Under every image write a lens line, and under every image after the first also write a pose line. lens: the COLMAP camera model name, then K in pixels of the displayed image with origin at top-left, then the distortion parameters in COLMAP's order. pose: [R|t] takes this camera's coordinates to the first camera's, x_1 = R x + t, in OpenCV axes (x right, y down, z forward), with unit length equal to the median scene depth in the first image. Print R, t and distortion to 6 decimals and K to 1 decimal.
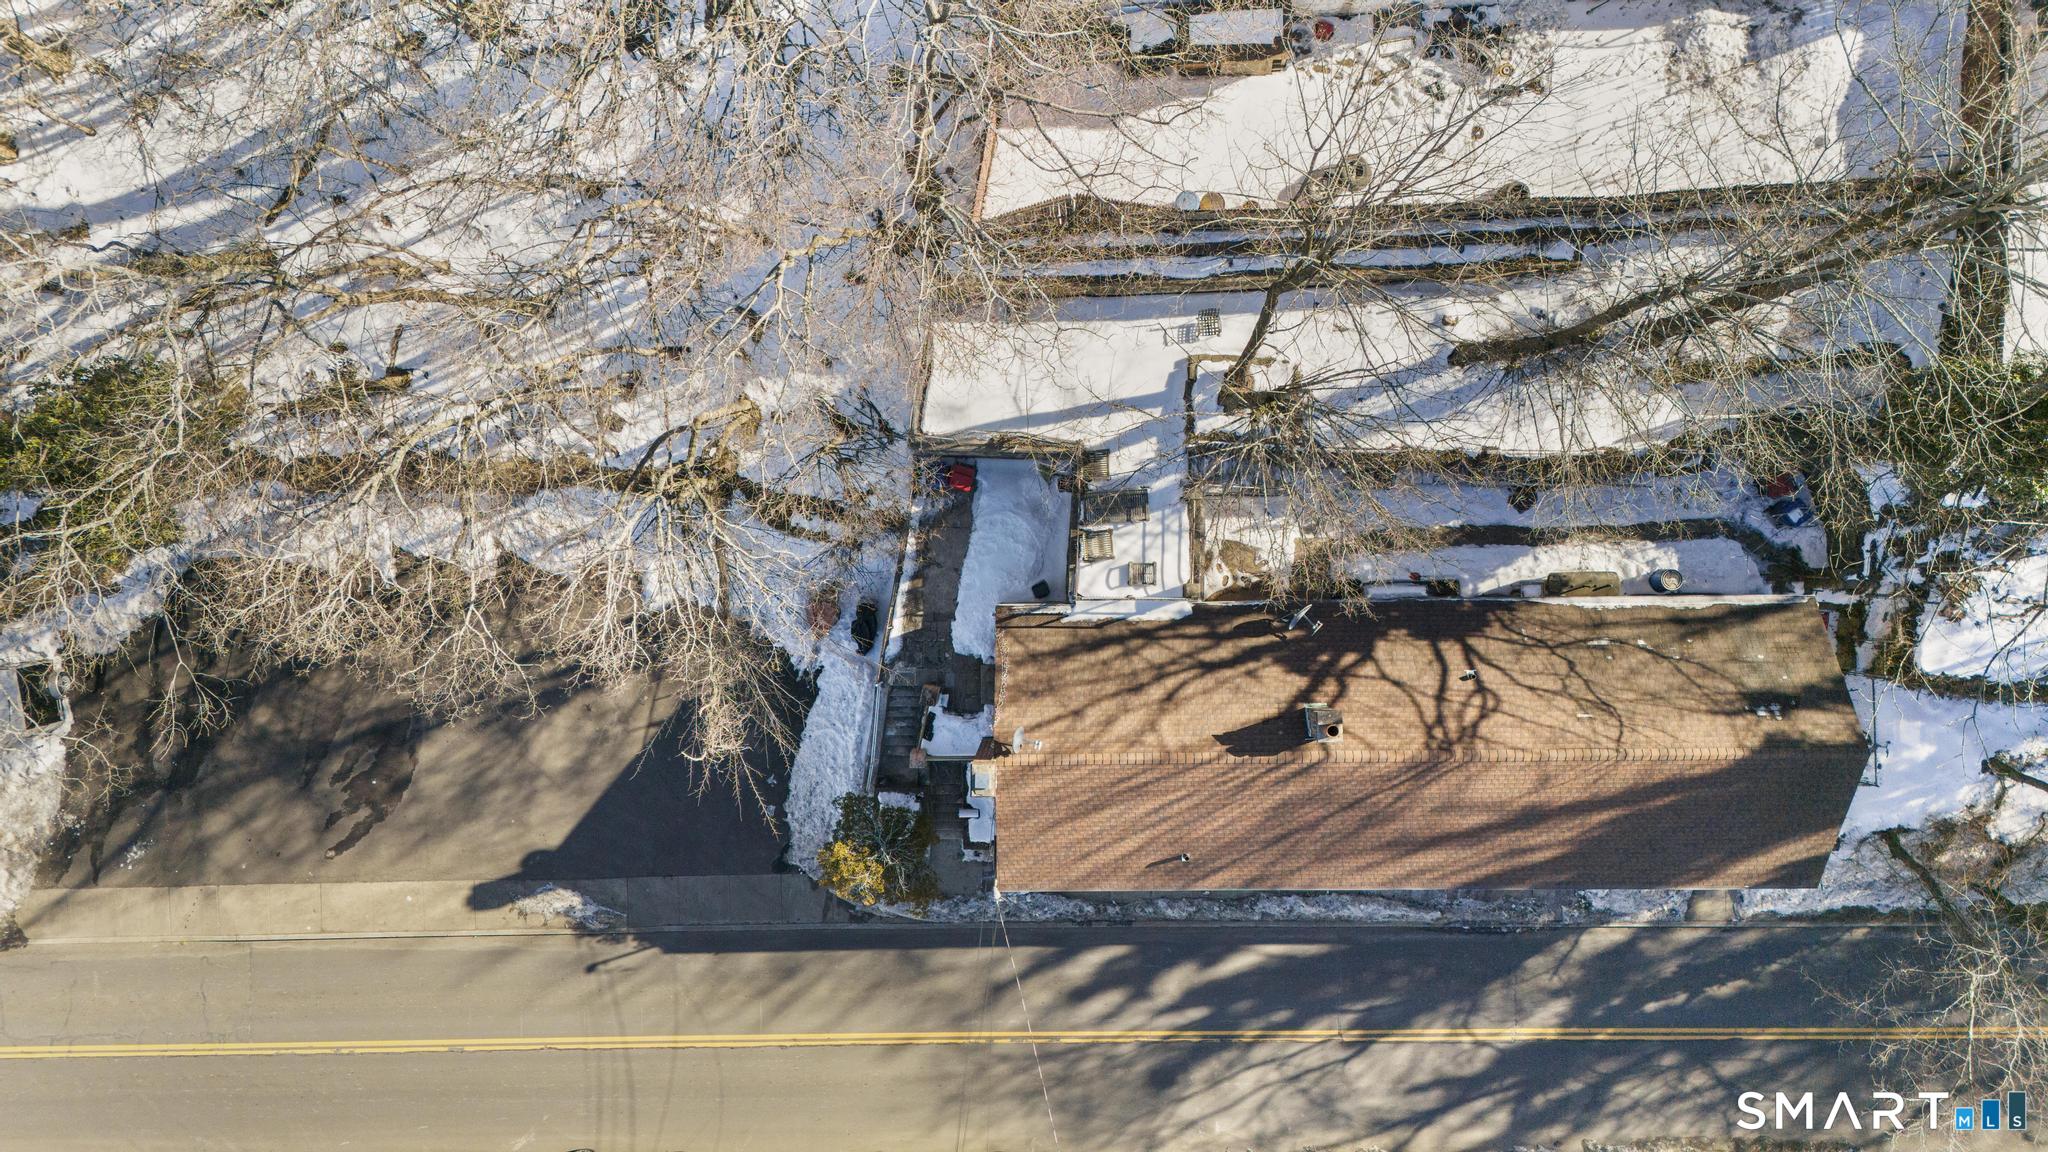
lens RADIAL K [[1492.8, 0, 1024.0], [0, 1492.8, 576.0], [0, 0, 1]] dist [0.093159, -0.091454]
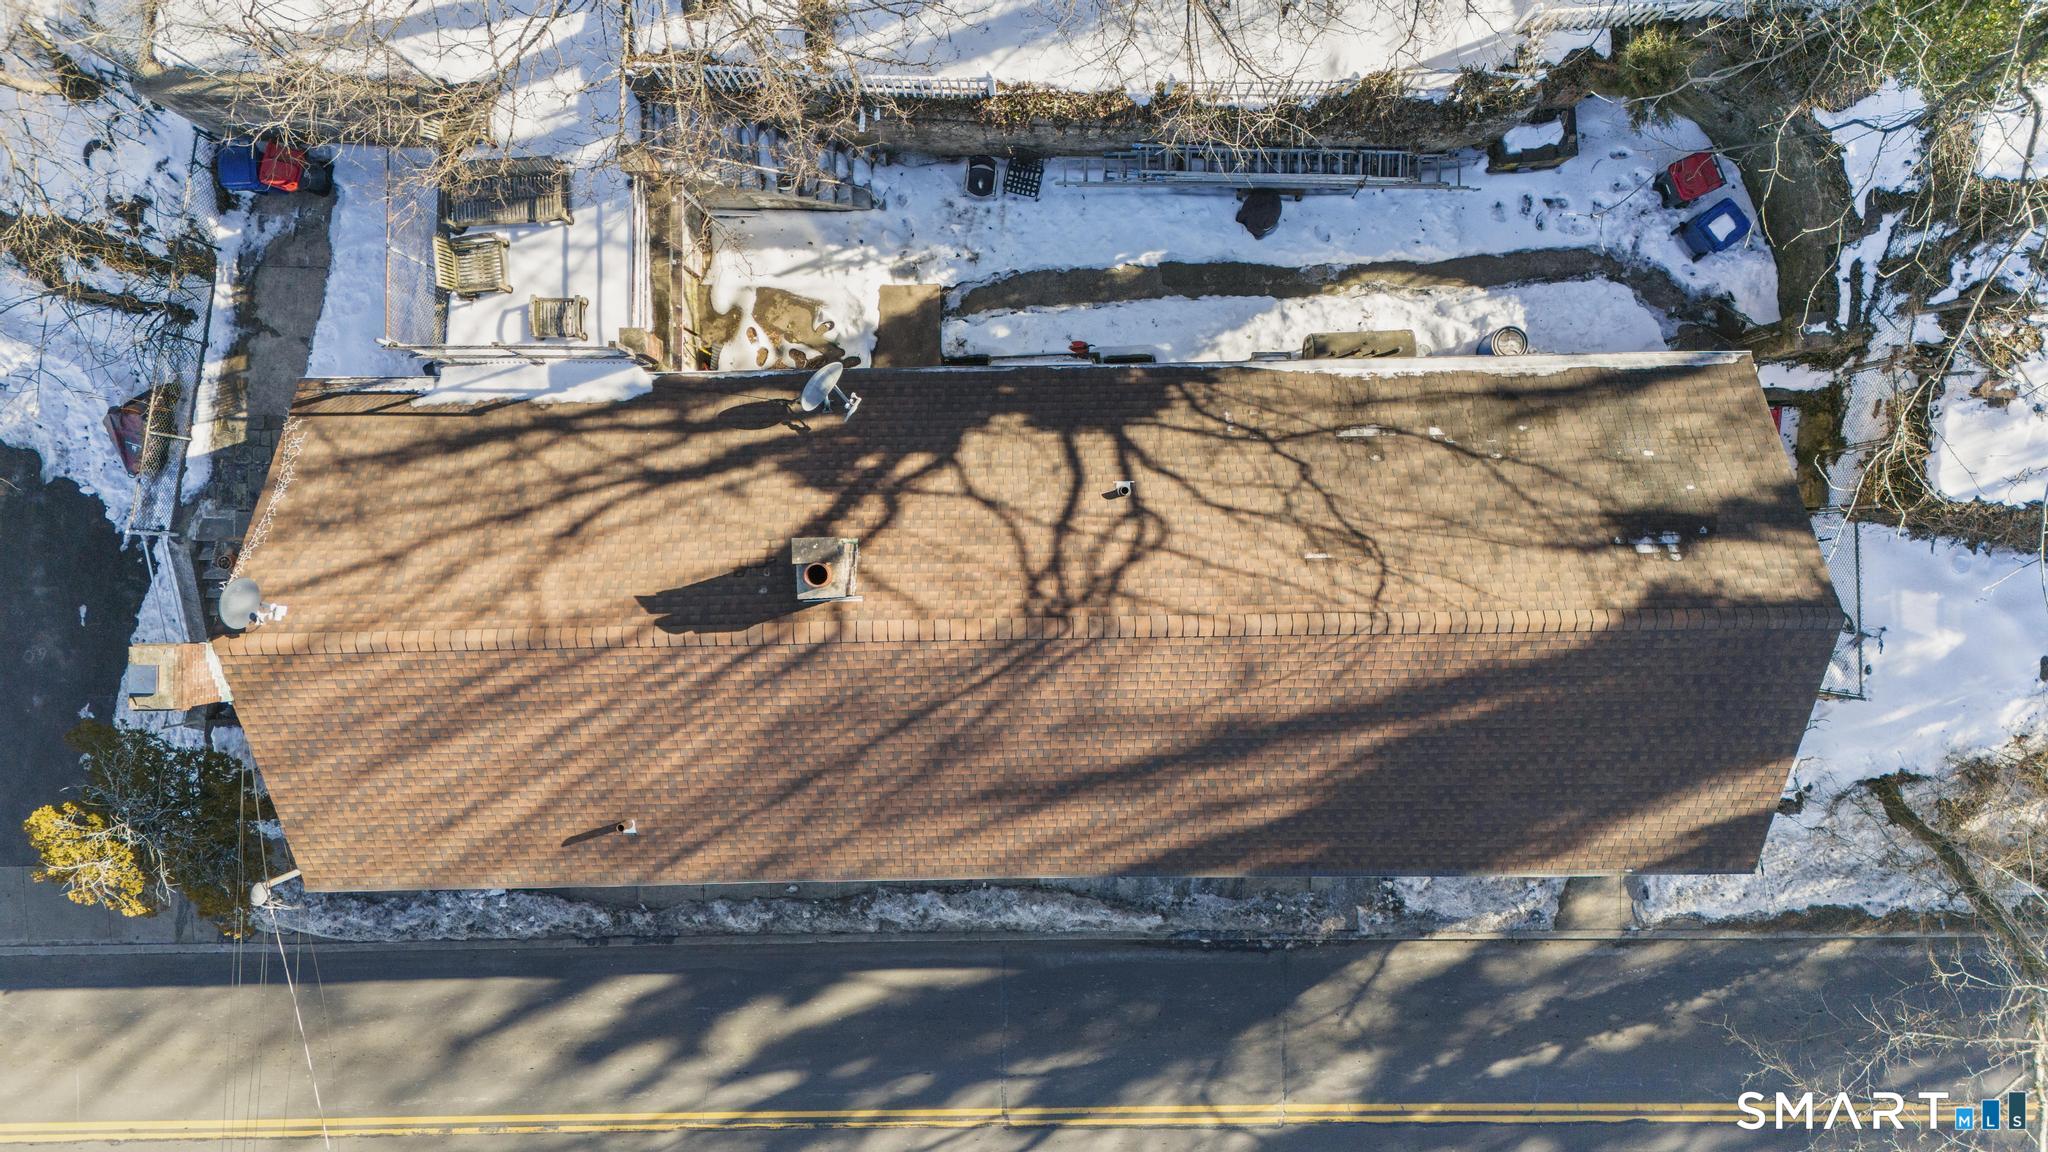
lens RADIAL K [[1492.8, 0, 1024.0], [0, 1492.8, 576.0], [0, 0, 1]] dist [0.093159, -0.091454]
pose [[0.999991, -0.002373, -0.003547, 0.222399], [0.002375, 0.999997, 0.000697, 0.082714], [0.003545, -0.000705, 0.999993, 0.384141]]
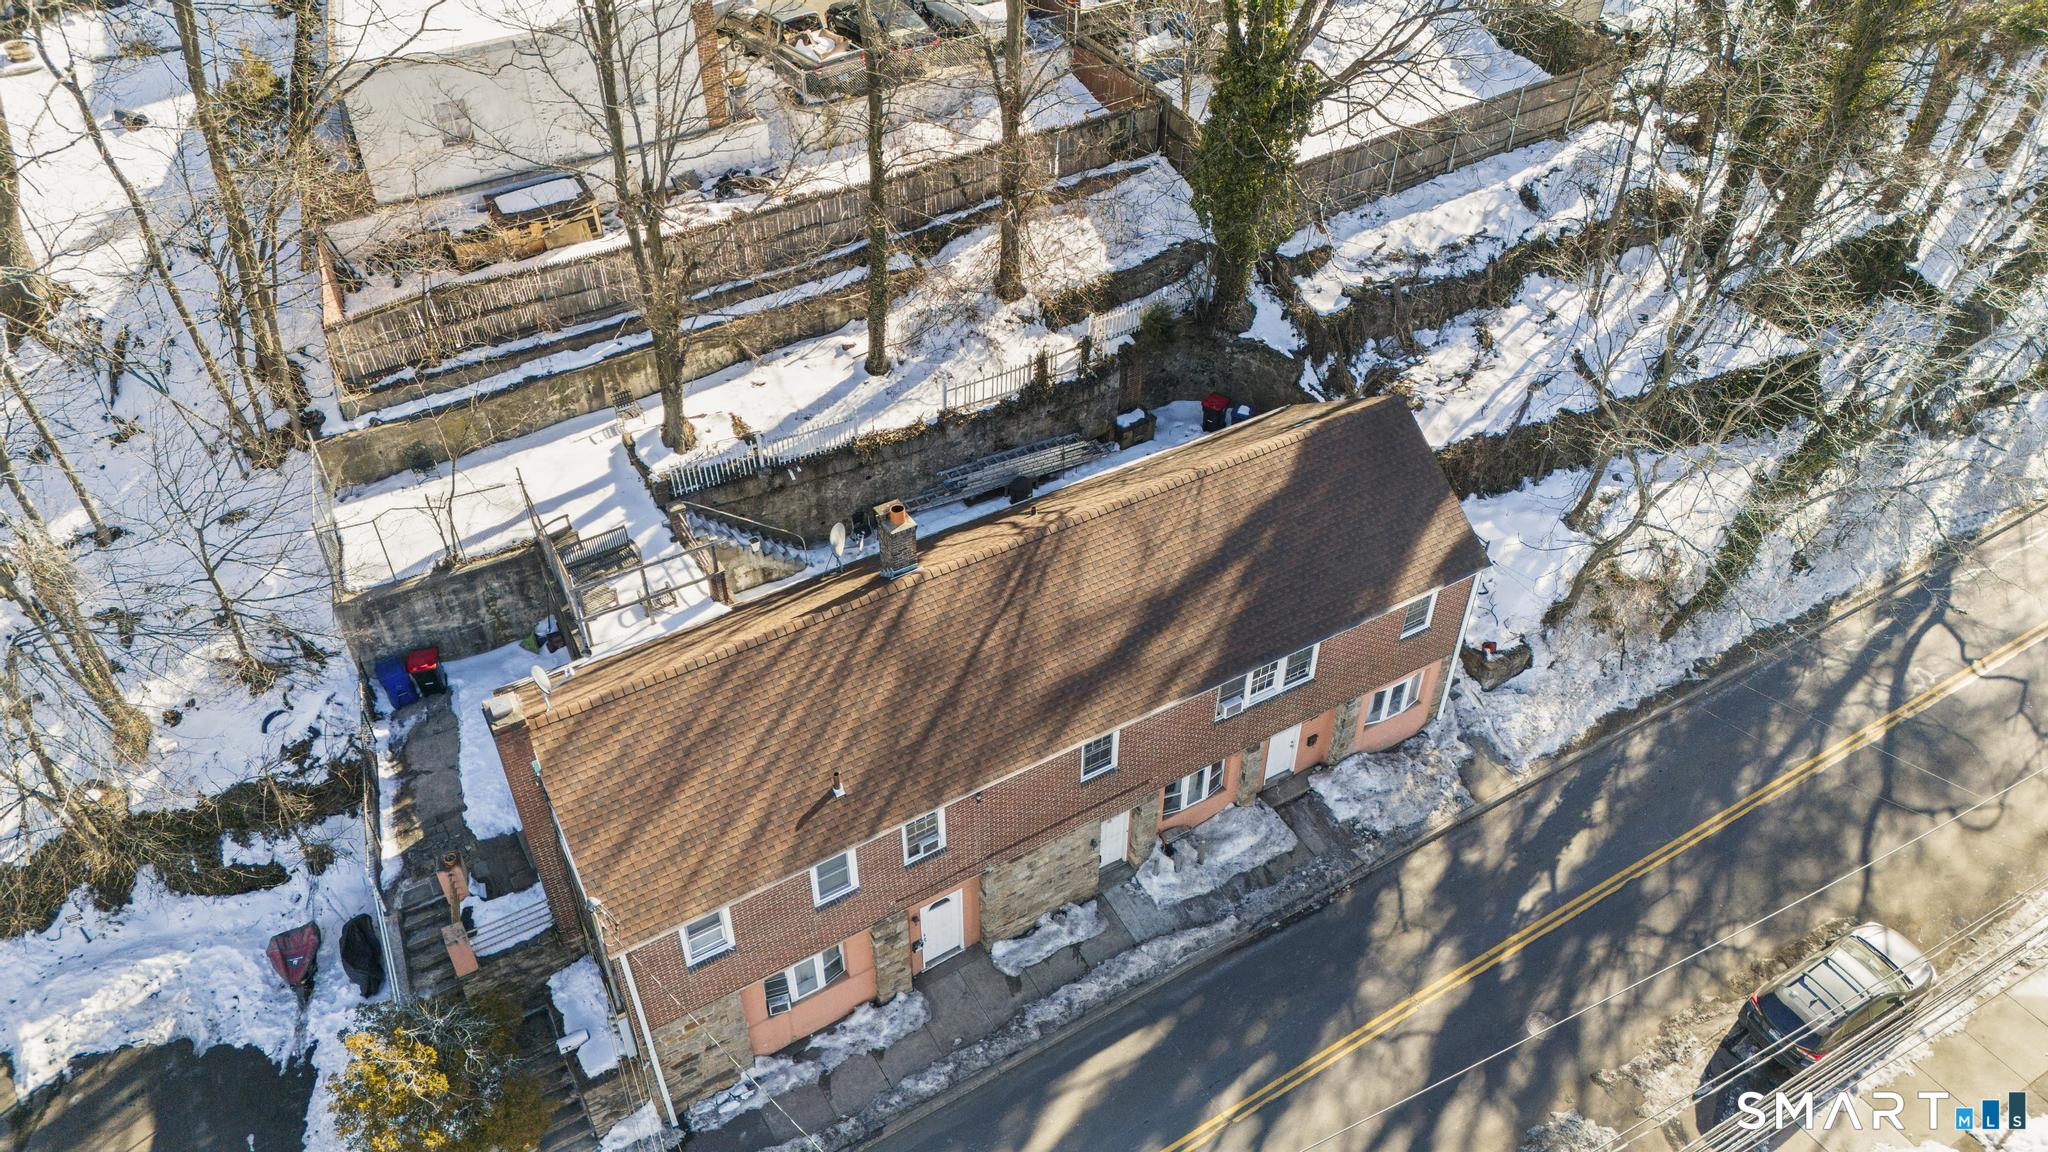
lens RADIAL K [[1492.8, 0, 1024.0], [0, 1492.8, 576.0], [0, 0, 1]] dist [0.093159, -0.091454]
pose [[0.867044, -0.311118, 0.389152, -0.058915], [0.497971, 0.566375, -0.656692, 0.573359], [-0.016097, 0.763168, 0.646000, 0.380165]]
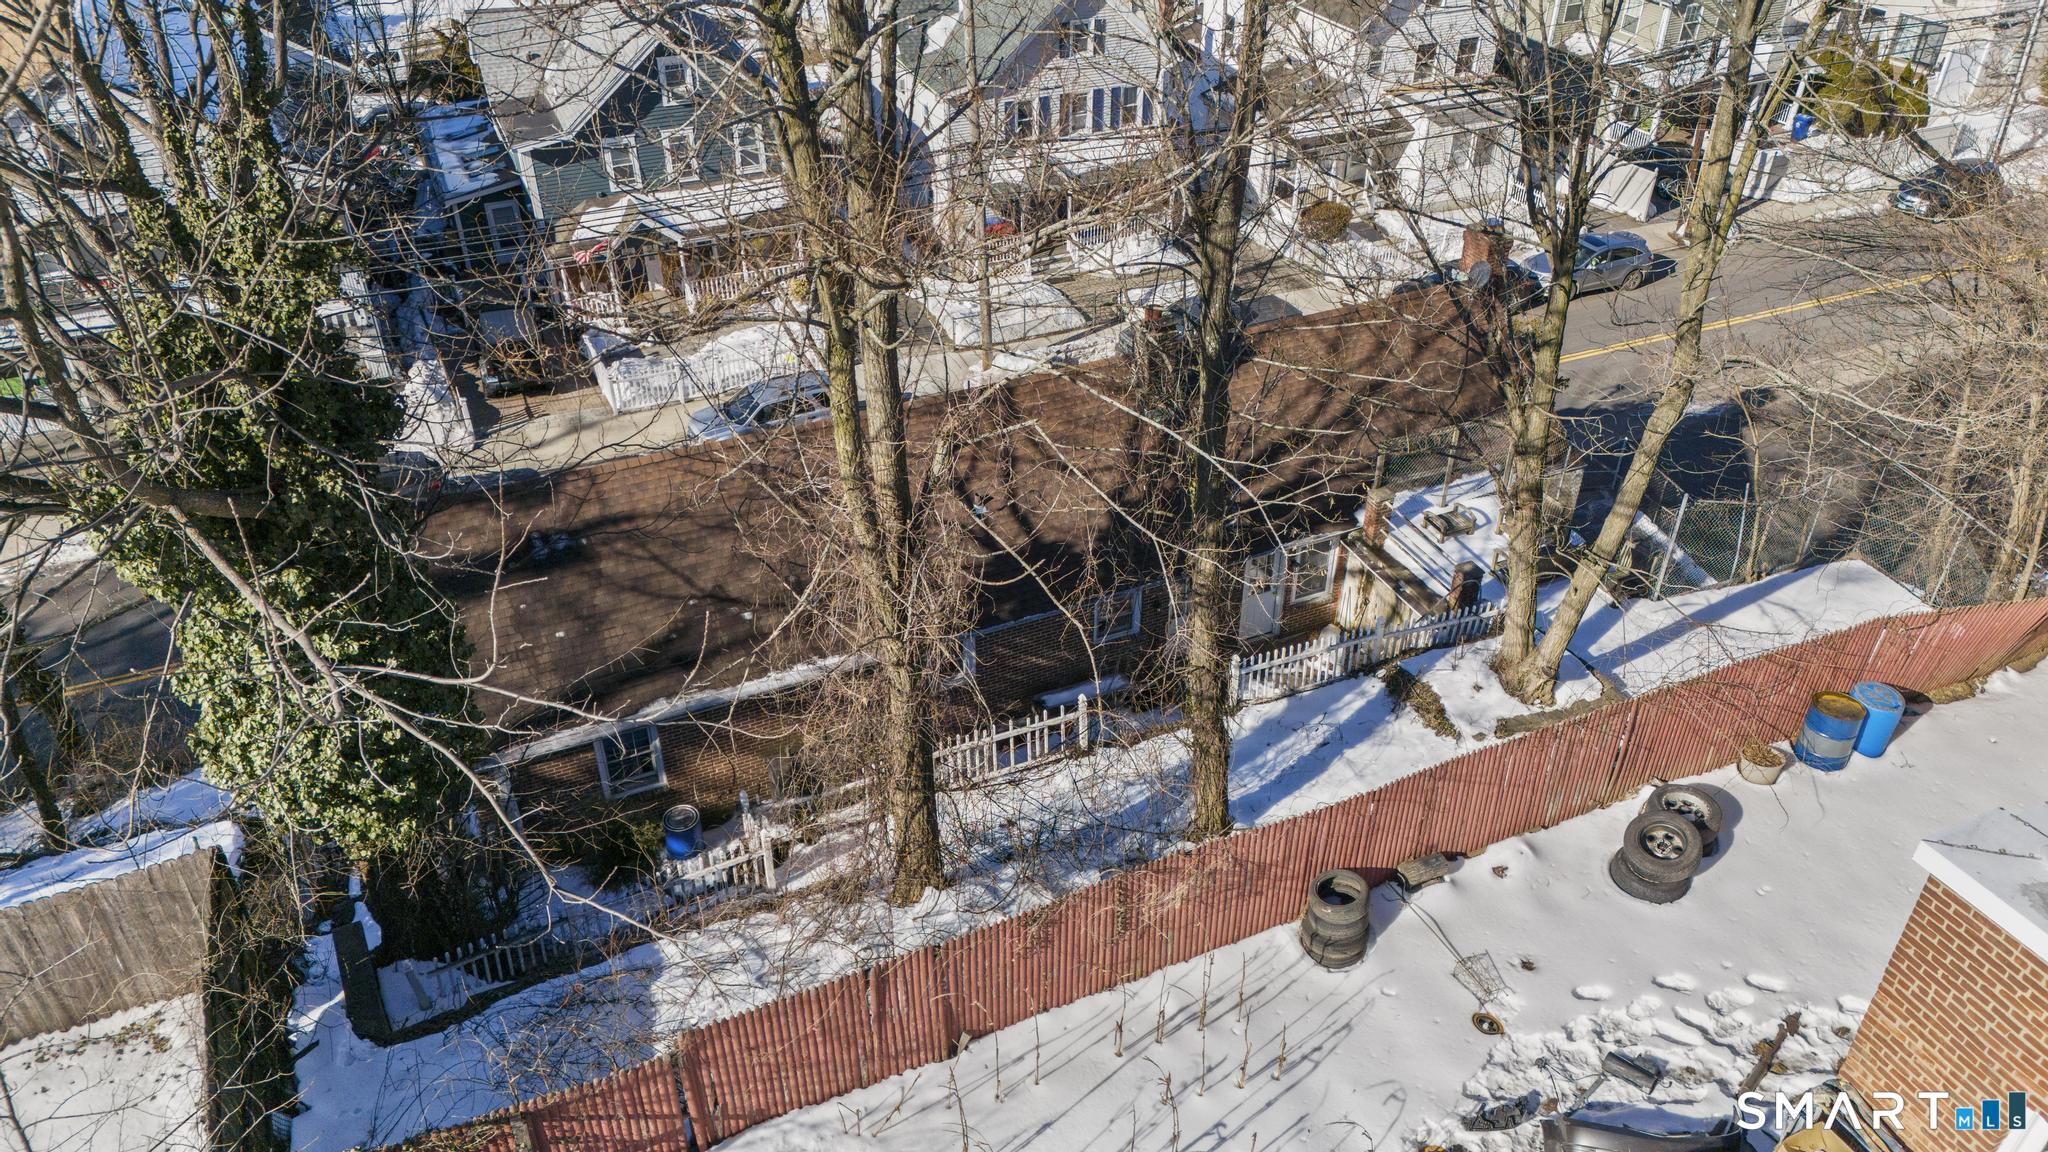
lens RADIAL K [[1491.7, 0, 1022.3], [0, 1491.7, 563.4], [0, 0, 1]] dist [0.048581, -0.003556]
pose [[-0.917912, 0.240040, -0.315940, 0.421082], [-0.396378, -0.518721, 0.757504, -0.398540], [0.017947, 0.820554, 0.571287, 0.543265]]
